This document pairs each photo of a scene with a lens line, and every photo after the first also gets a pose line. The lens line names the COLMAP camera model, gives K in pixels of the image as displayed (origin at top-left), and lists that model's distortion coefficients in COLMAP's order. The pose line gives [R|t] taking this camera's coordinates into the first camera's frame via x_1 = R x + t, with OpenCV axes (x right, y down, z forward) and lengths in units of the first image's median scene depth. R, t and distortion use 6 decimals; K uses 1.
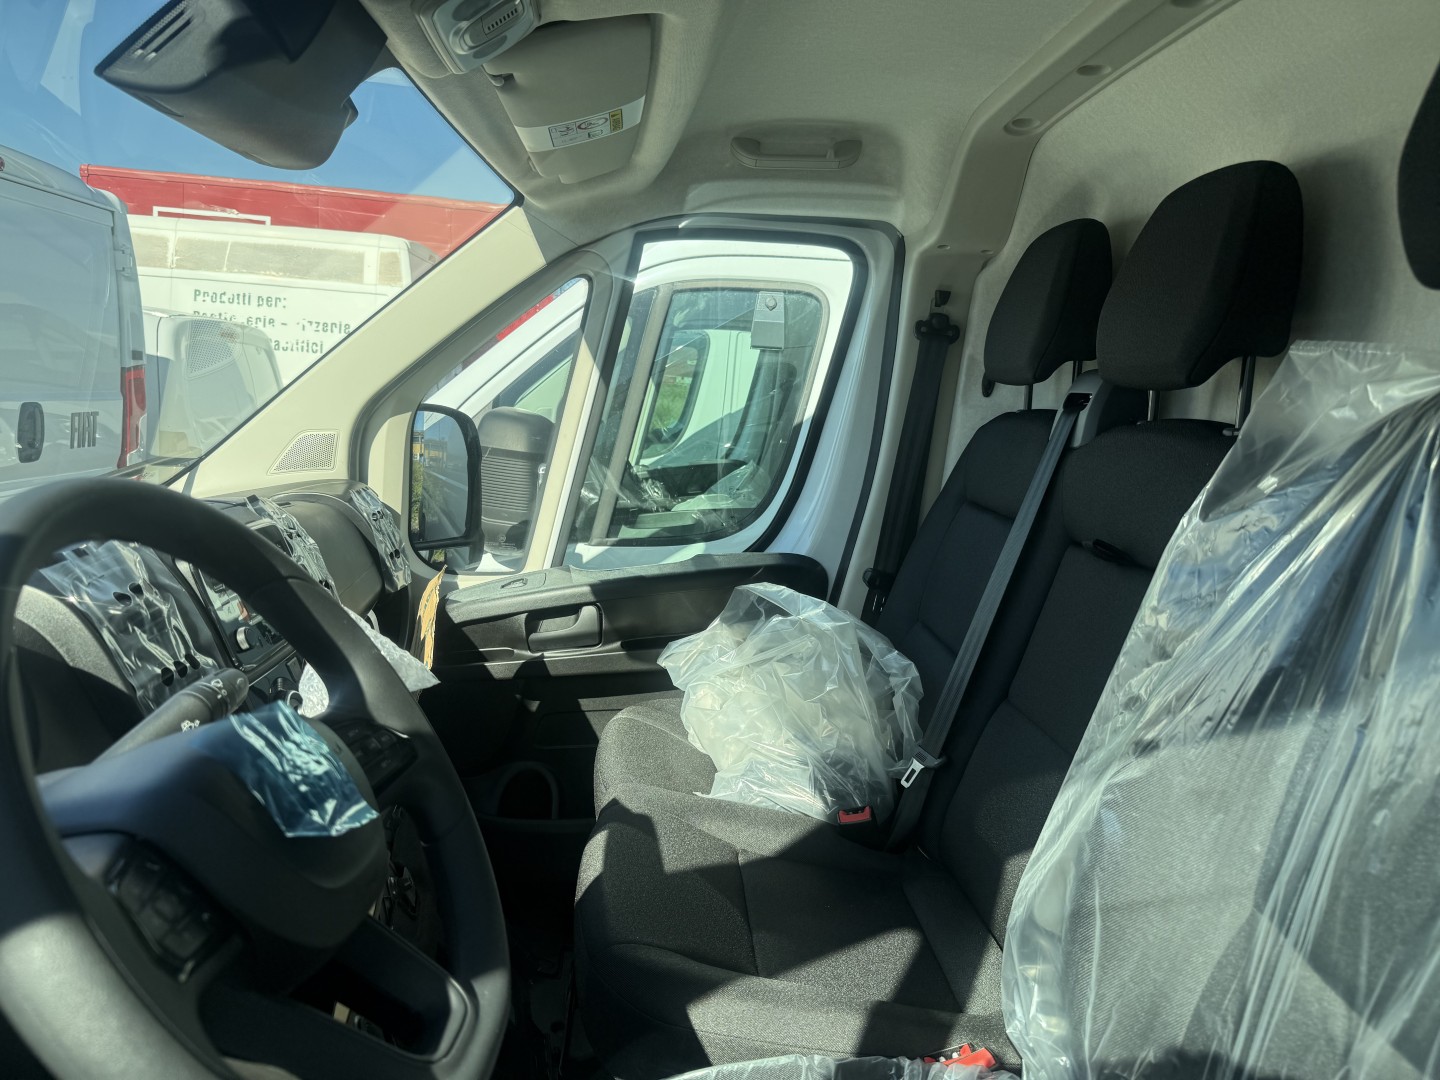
lens RADIAL K [[1028.5, 0, 661.9], [0, 1028.5, 526.9], [0, 0, 1]] dist [0.016174, -0.036801]
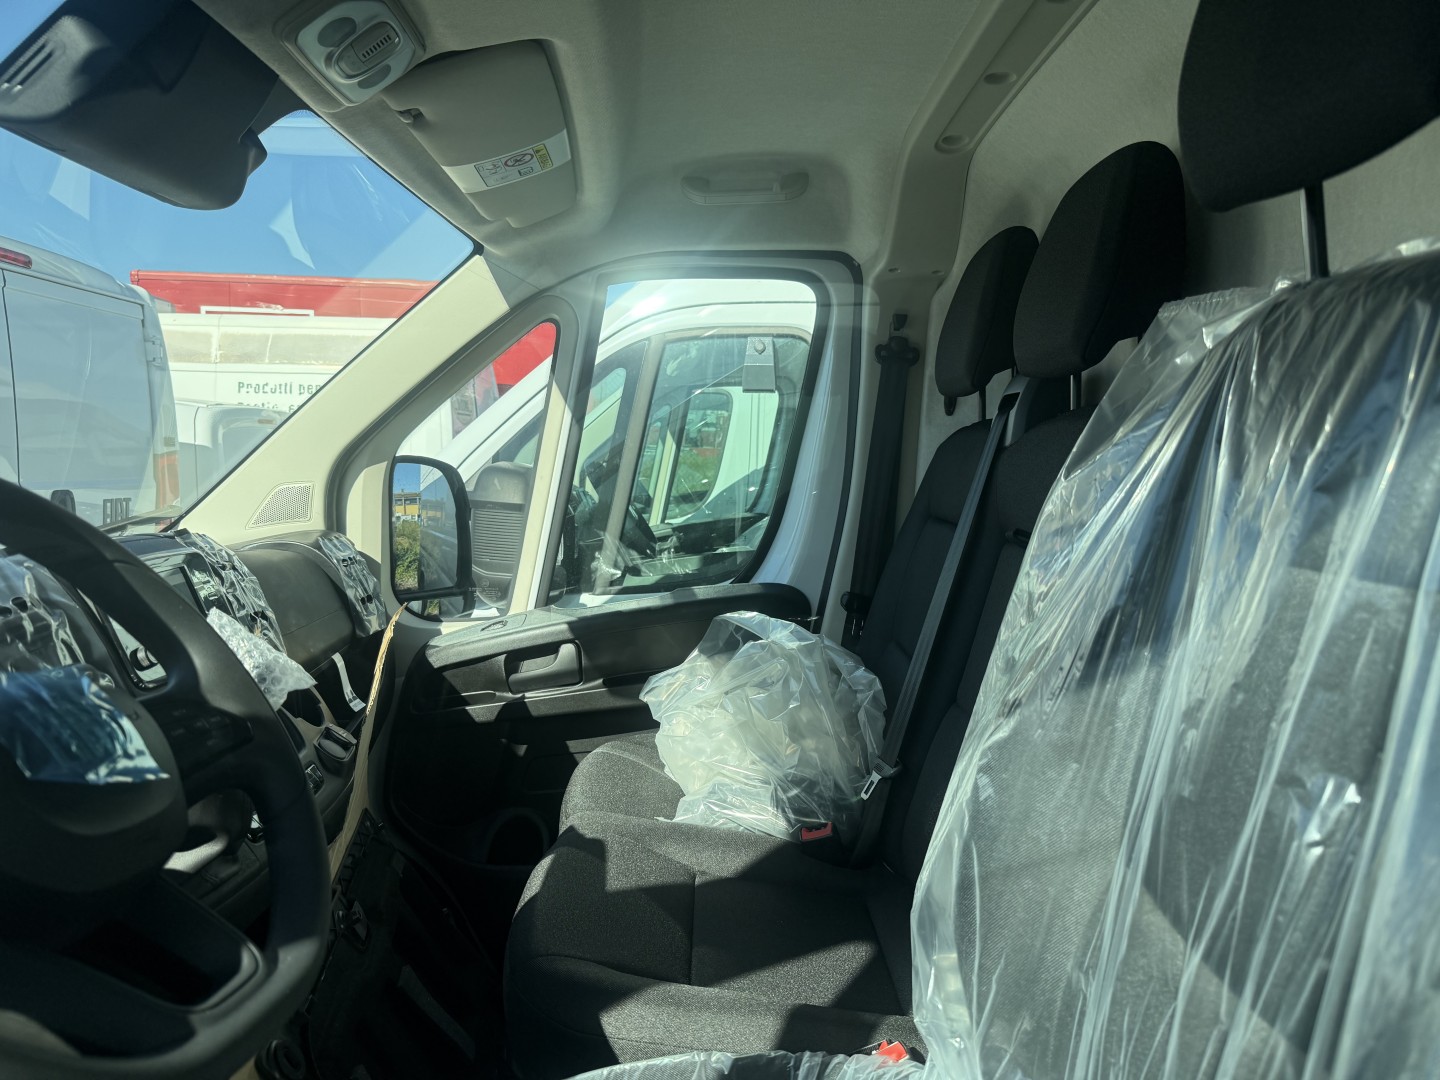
lens RADIAL K [[1028.5, 0, 766.2], [0, 1028.5, 563.6], [0, 0, 1]] dist [0.016174, -0.036801]
pose [[0.998506, -0.050314, -0.021319, 0.165222], [0.048847, 0.996723, -0.064484, 0.081608], [0.024494, 0.063346, 0.997691, 0.002211]]
